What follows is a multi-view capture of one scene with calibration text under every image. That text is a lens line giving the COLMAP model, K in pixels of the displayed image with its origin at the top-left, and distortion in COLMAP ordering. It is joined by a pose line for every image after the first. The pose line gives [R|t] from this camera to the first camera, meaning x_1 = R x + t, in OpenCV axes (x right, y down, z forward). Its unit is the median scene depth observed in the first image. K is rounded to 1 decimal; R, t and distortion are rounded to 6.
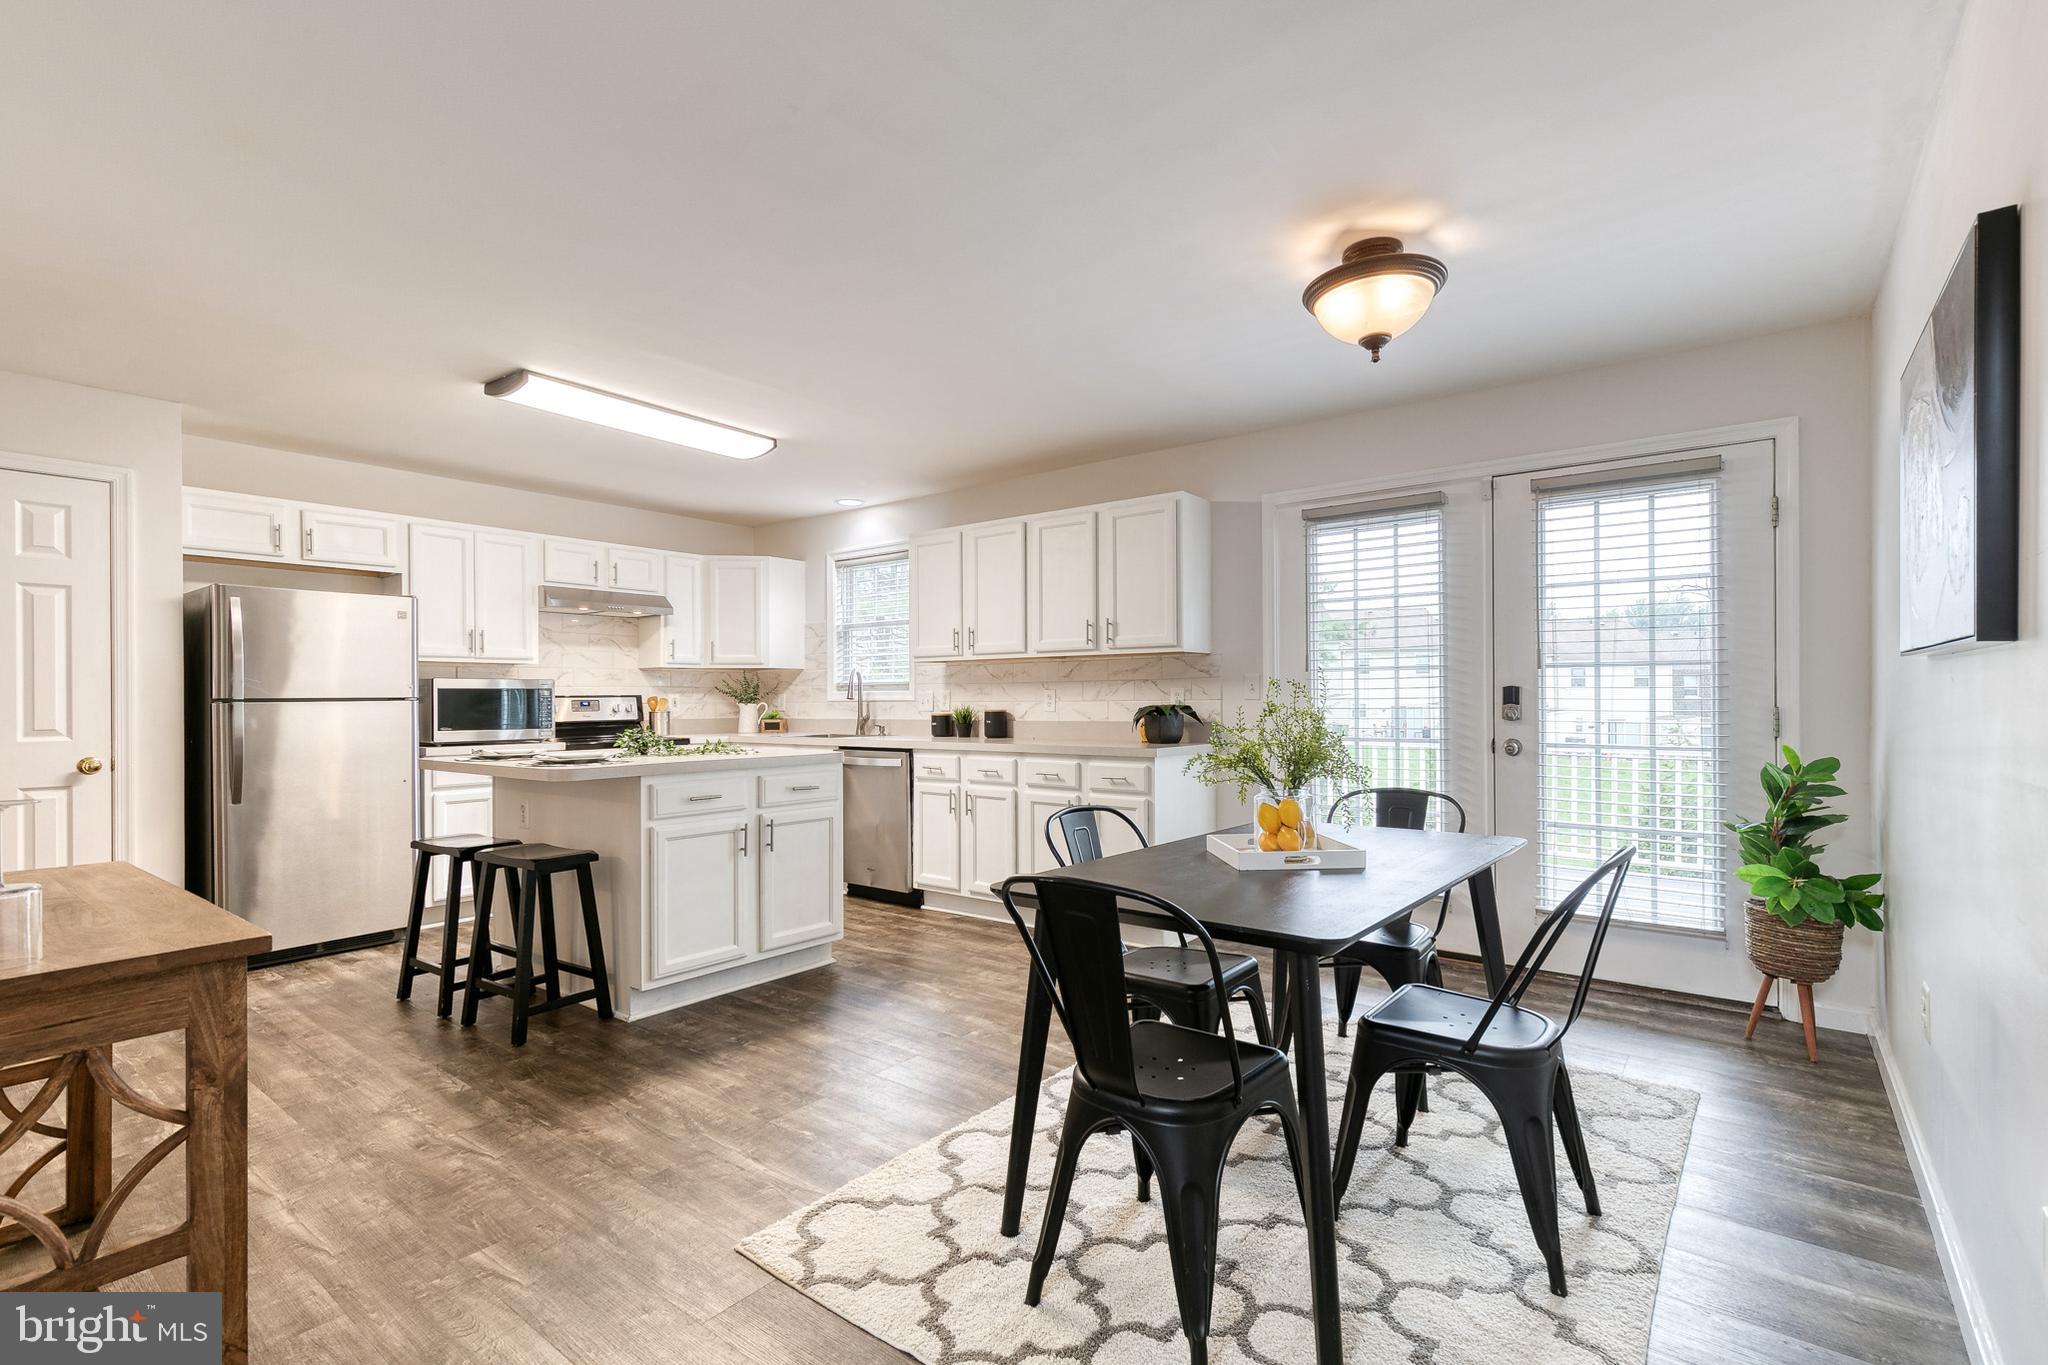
lens RADIAL K [[932.0, 0, 1037.1], [0, 932.0, 694.9], [0, 0, 1]] dist [0.013789, -0.003998]
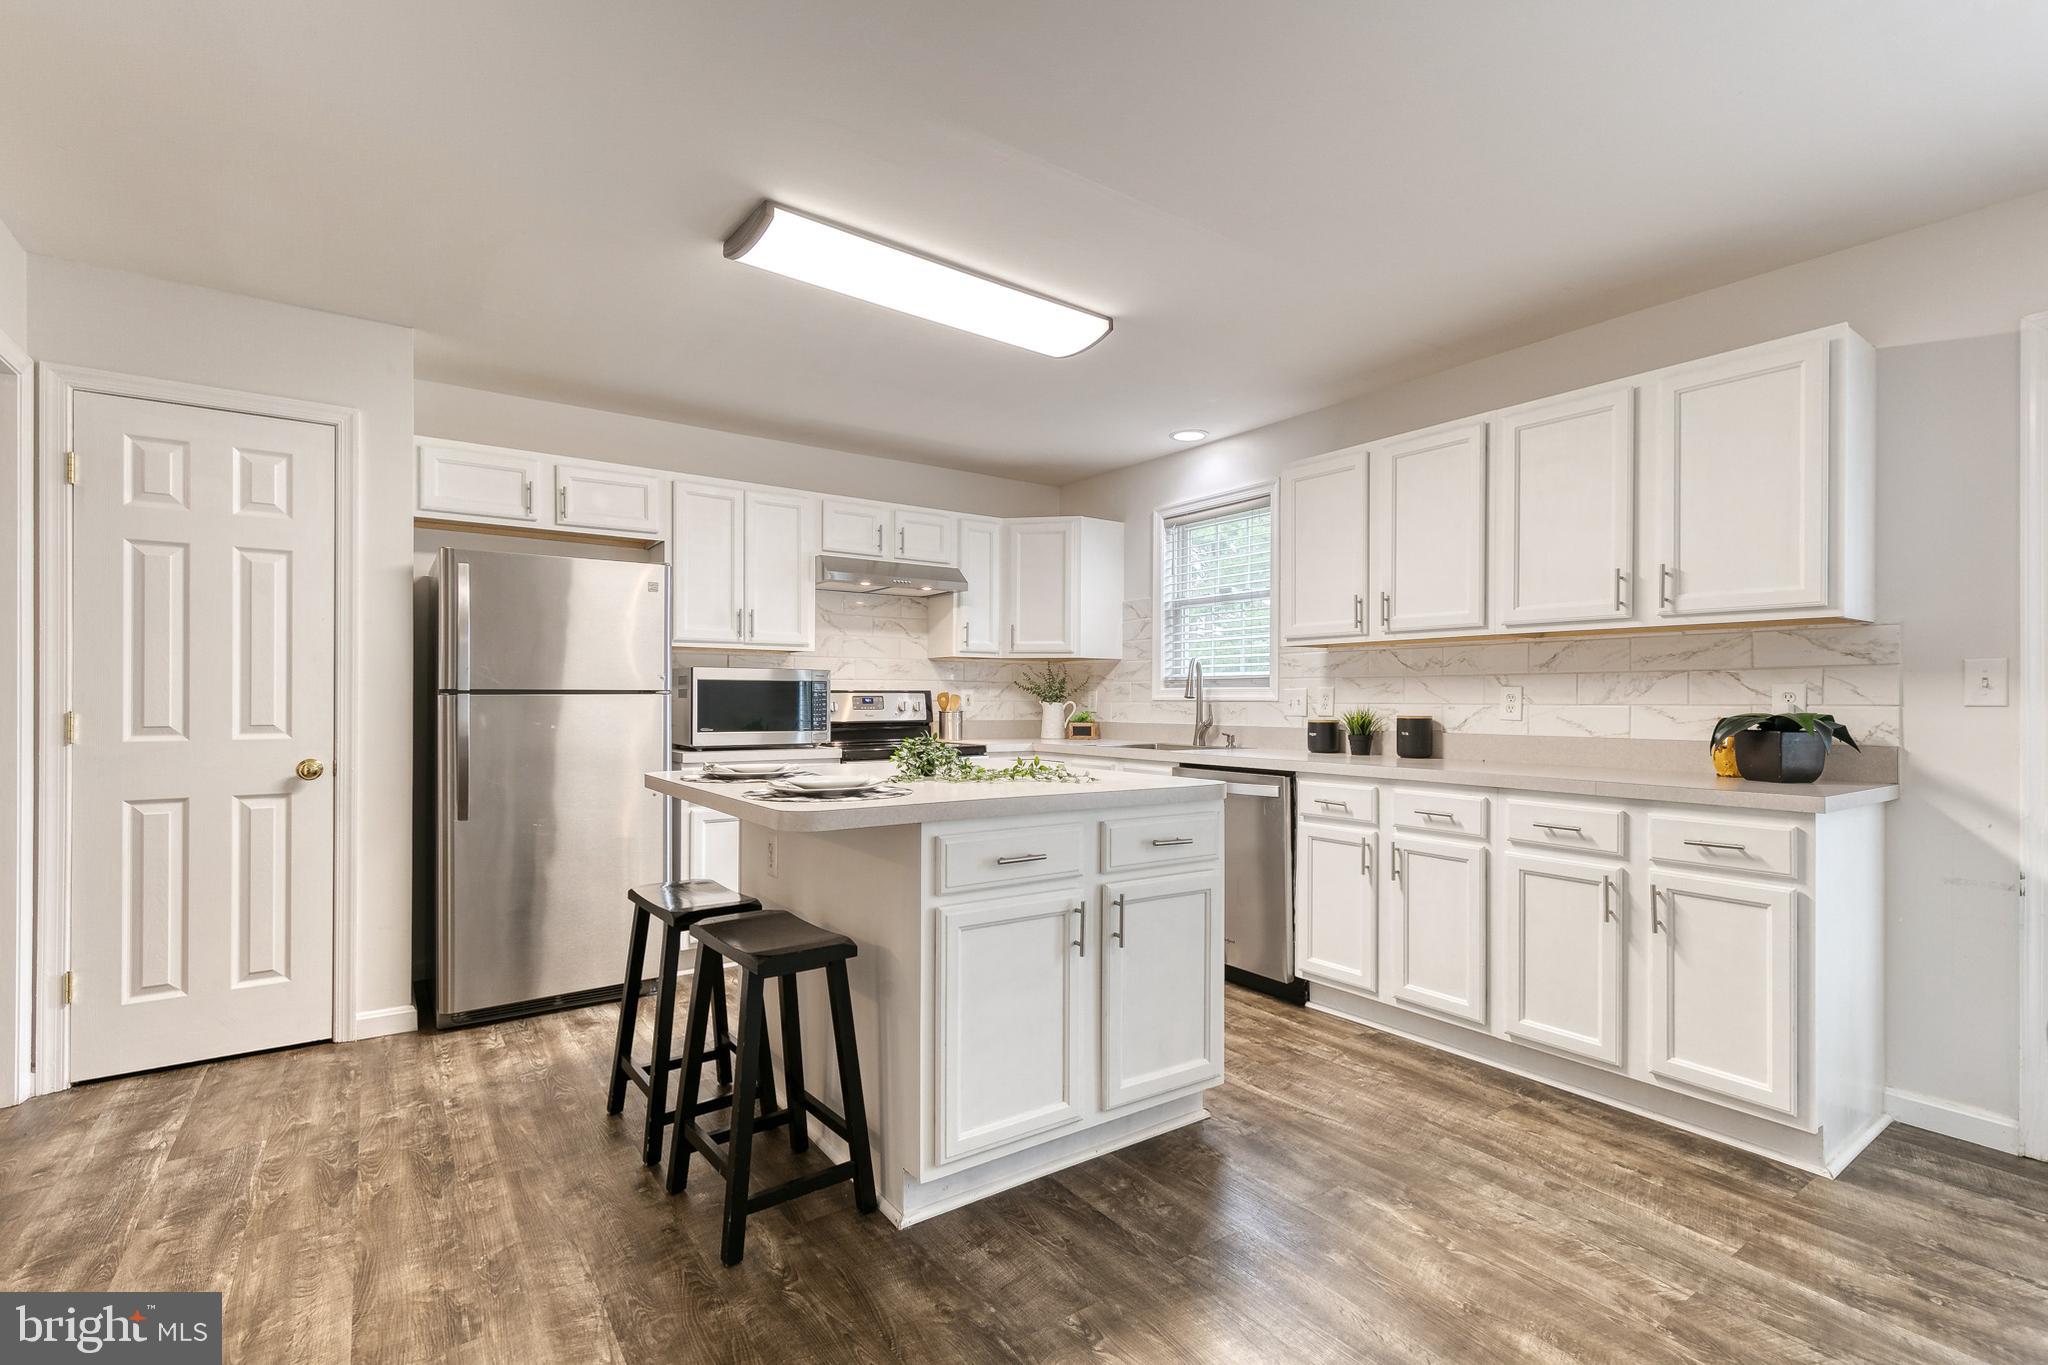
lens RADIAL K [[932.0, 0, 1037.1], [0, 932.0, 694.4], [0, 0, 1]] dist [0.013789, -0.003998]
pose [[0.957768, 0.008743, -0.287410, -0.147875], [-0.008882, 0.999960, 0.000822, 0.002880], [0.287405, 0.001765, 0.957807, 0.363736]]
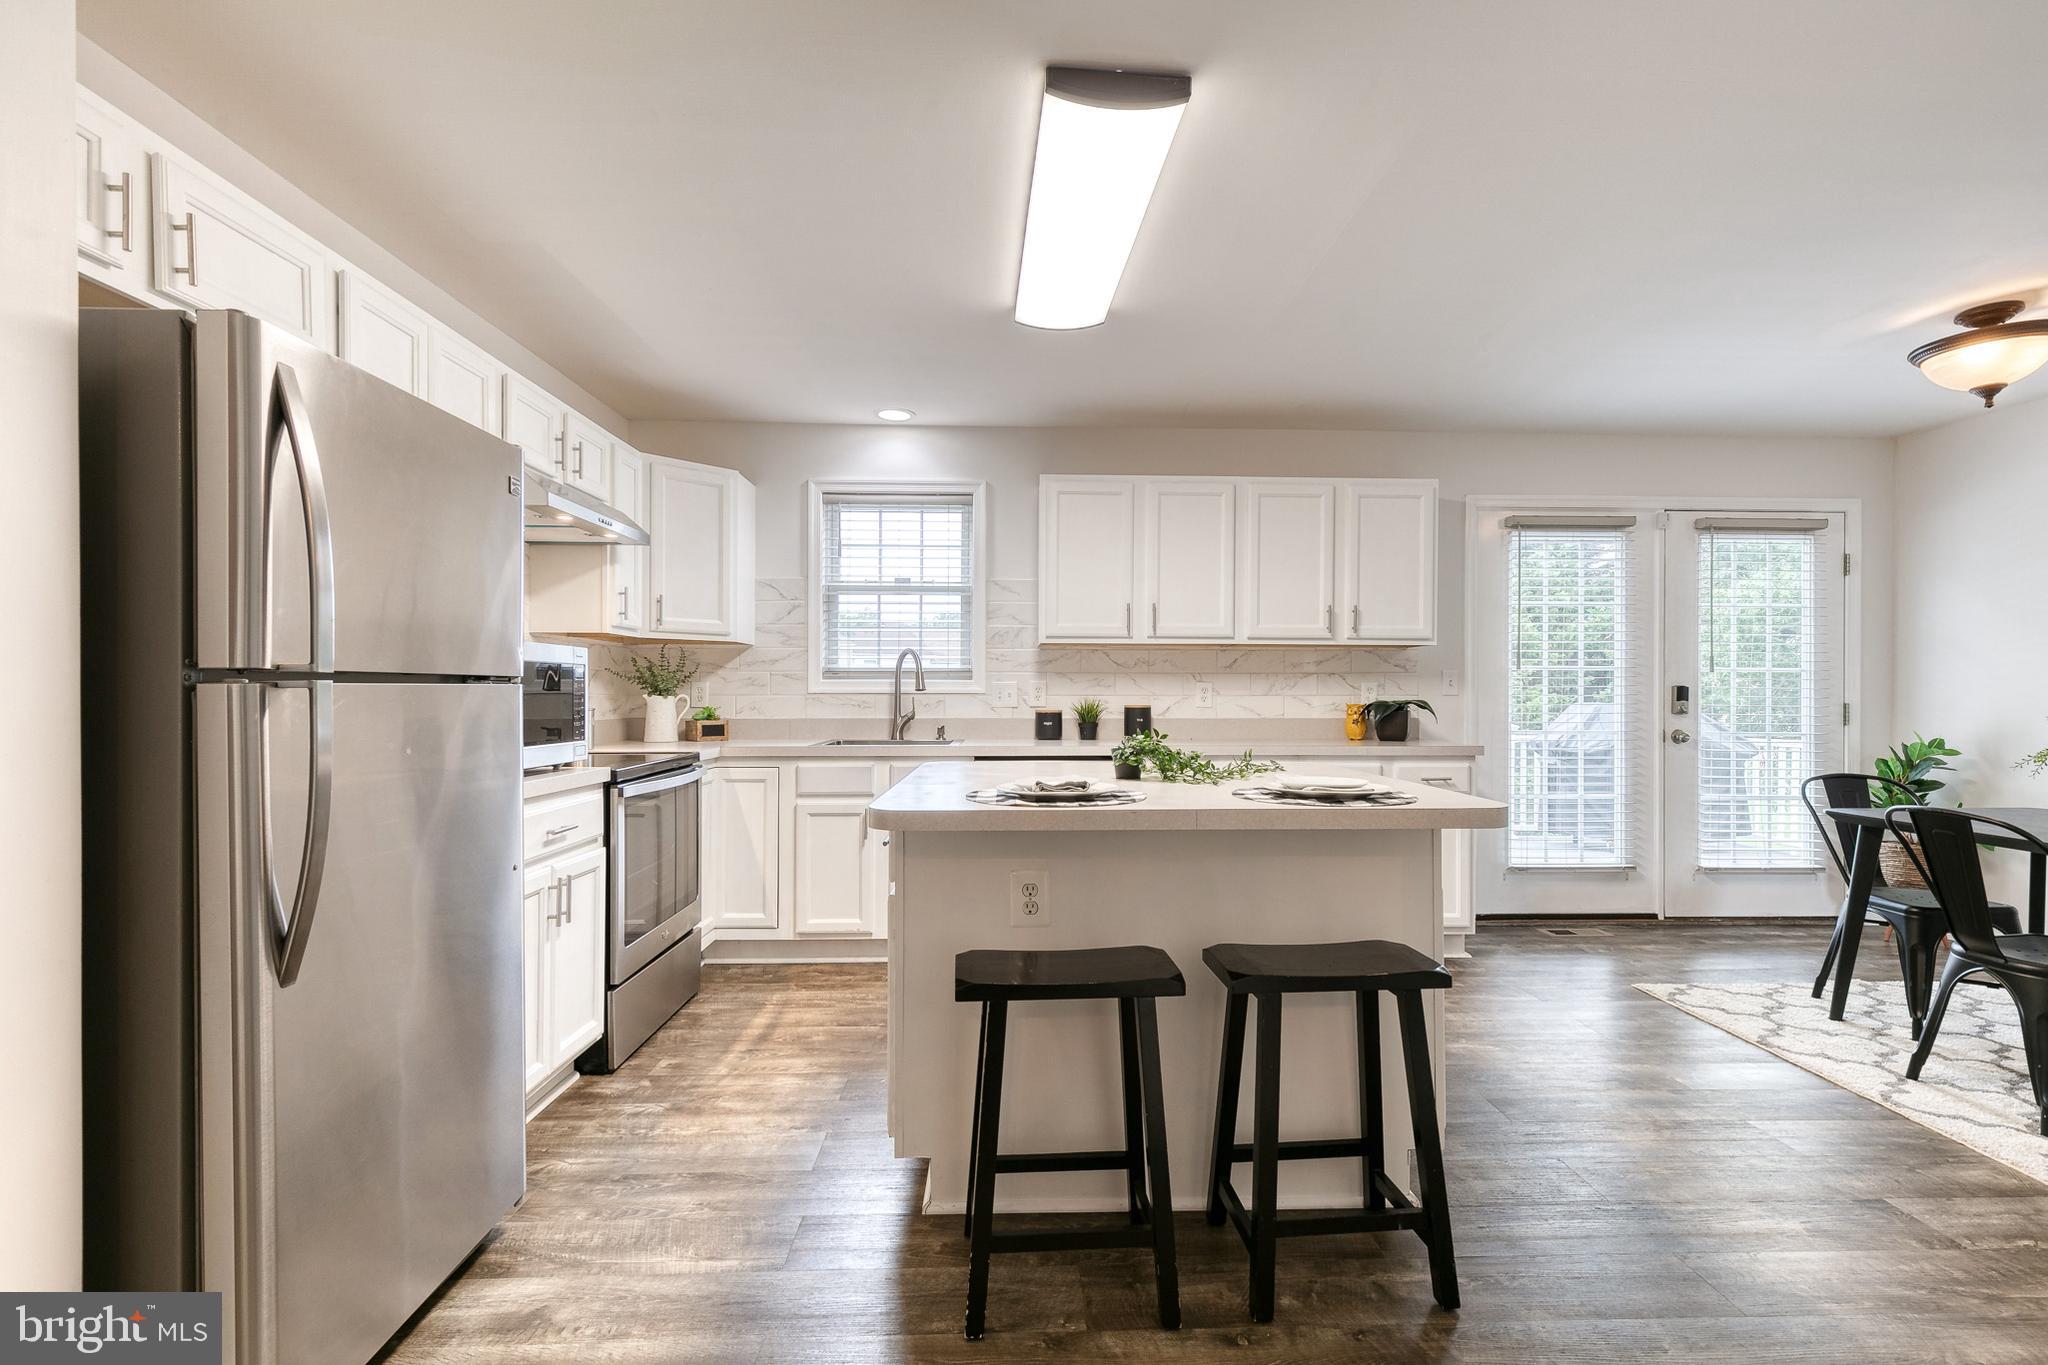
lens RADIAL K [[932.0, 0, 1038.2], [0, 932.0, 693.1], [0, 0, 1]] dist [0.013789, -0.003998]
pose [[0.768935, 0.006548, 0.639293, -0.844743], [-0.010154, 0.999947, 0.001972, 0.005689], [-0.639246, -0.008008, 0.768960, 0.556775]]
